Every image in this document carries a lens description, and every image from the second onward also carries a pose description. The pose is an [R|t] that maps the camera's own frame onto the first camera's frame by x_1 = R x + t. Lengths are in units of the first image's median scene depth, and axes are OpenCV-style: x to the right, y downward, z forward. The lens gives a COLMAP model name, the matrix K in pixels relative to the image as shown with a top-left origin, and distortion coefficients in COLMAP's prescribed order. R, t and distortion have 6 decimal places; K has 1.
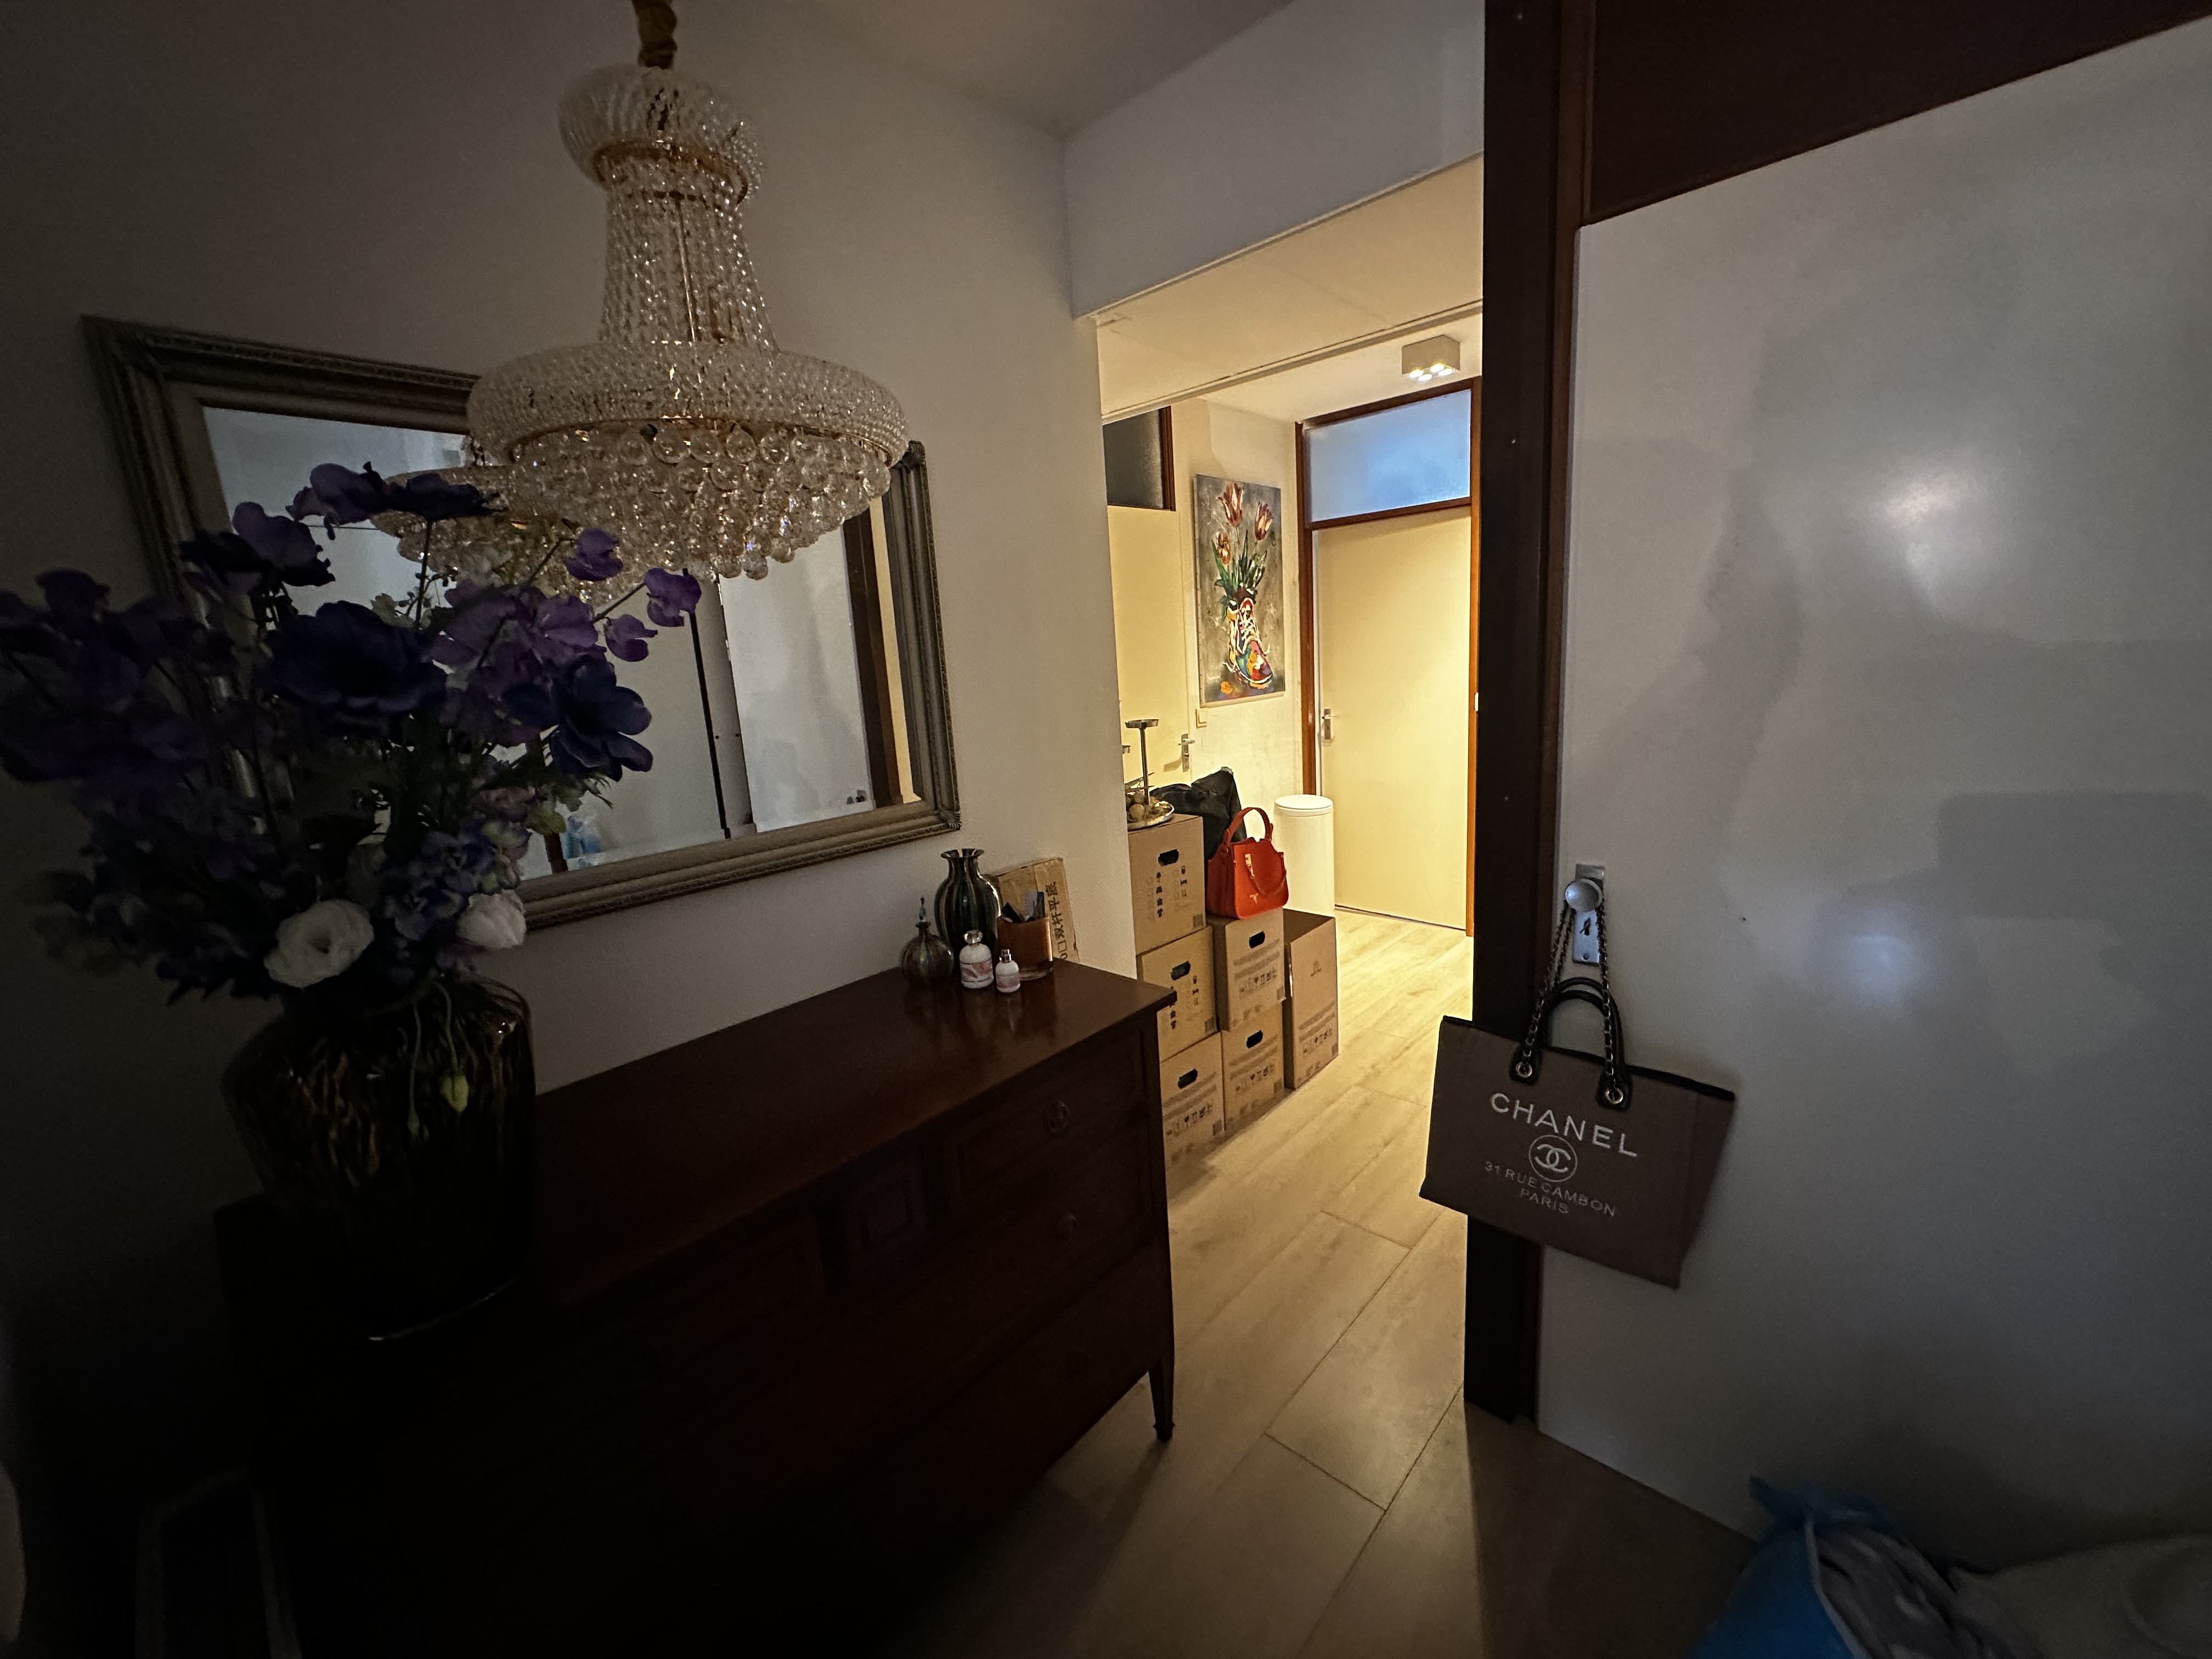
lens RADIAL K [[886.0, 0, 1112.0], [0, 886.0, 819.1], [0, 0, 1]] dist [-0.000620, 0.000088]
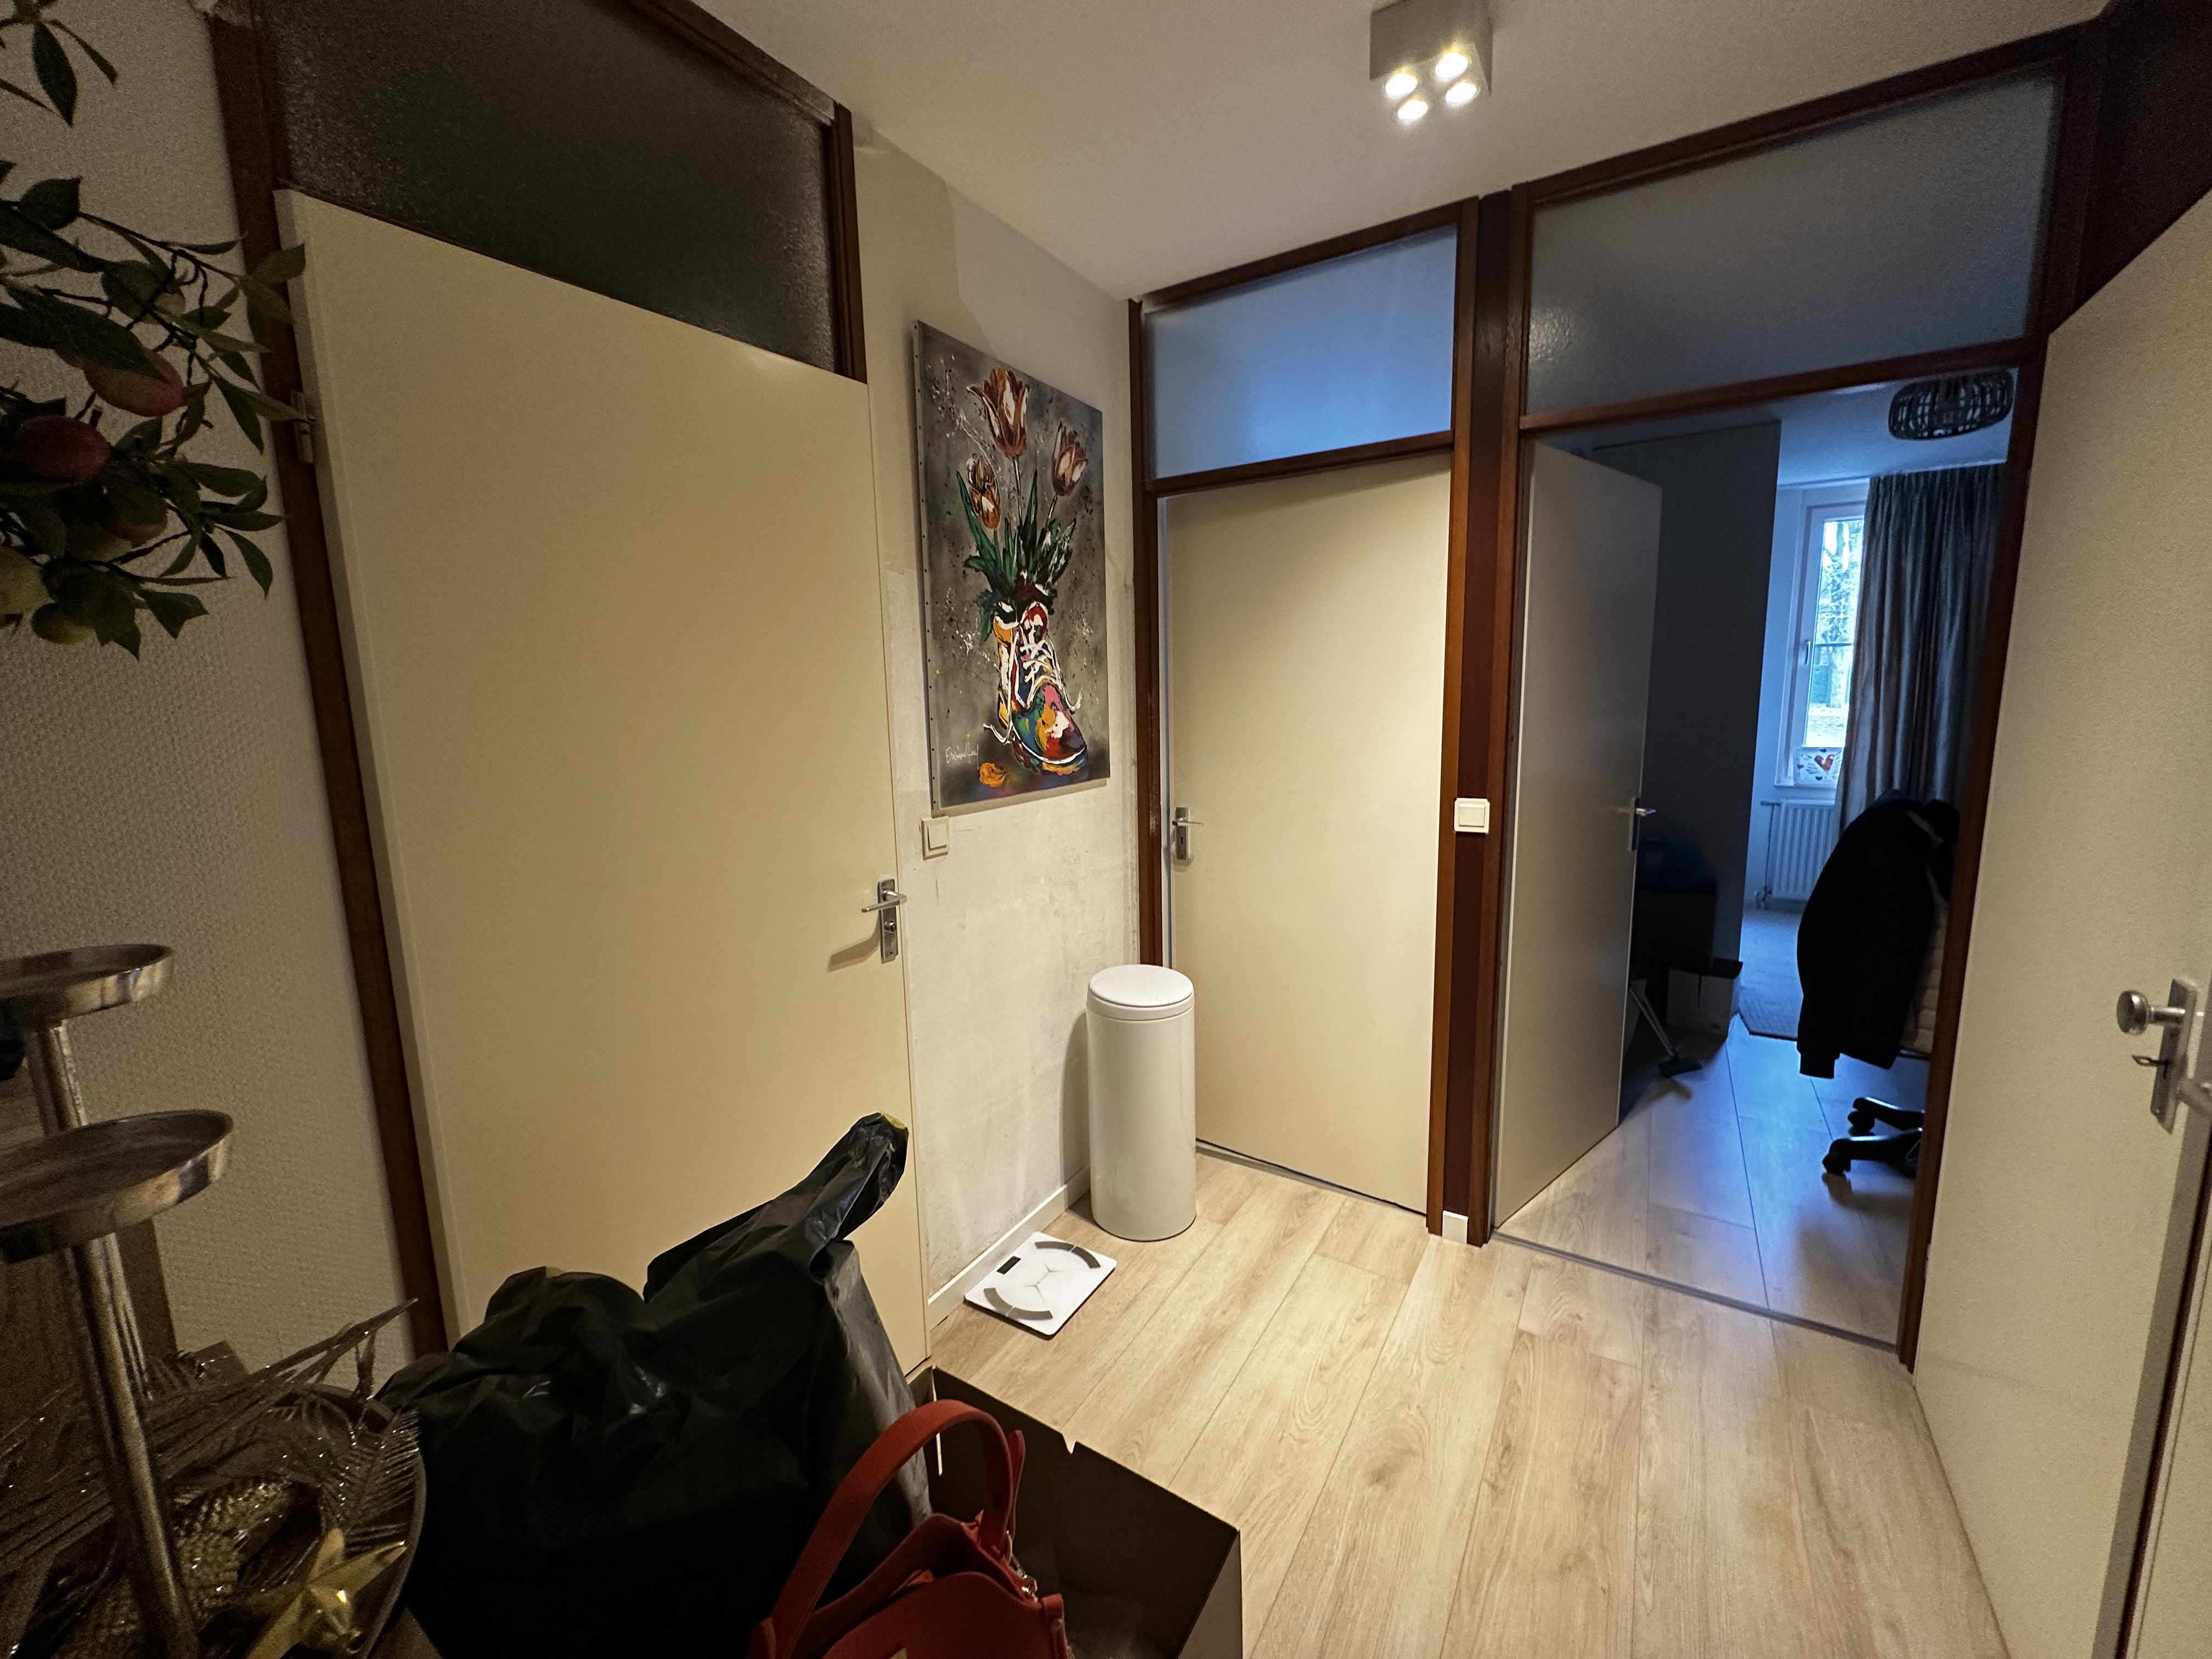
lens RADIAL K [[886.0, 0, 1107.2], [0, 886.0, 831.0], [0, 0, 1]] dist [-0.000620, 0.000088]
pose [[0.984094, 0.012188, 0.177229, 0.103557], [-0.004882, 0.999122, -0.041598, -0.094378], [-0.177580, 0.040071, 0.983290, 0.489337]]
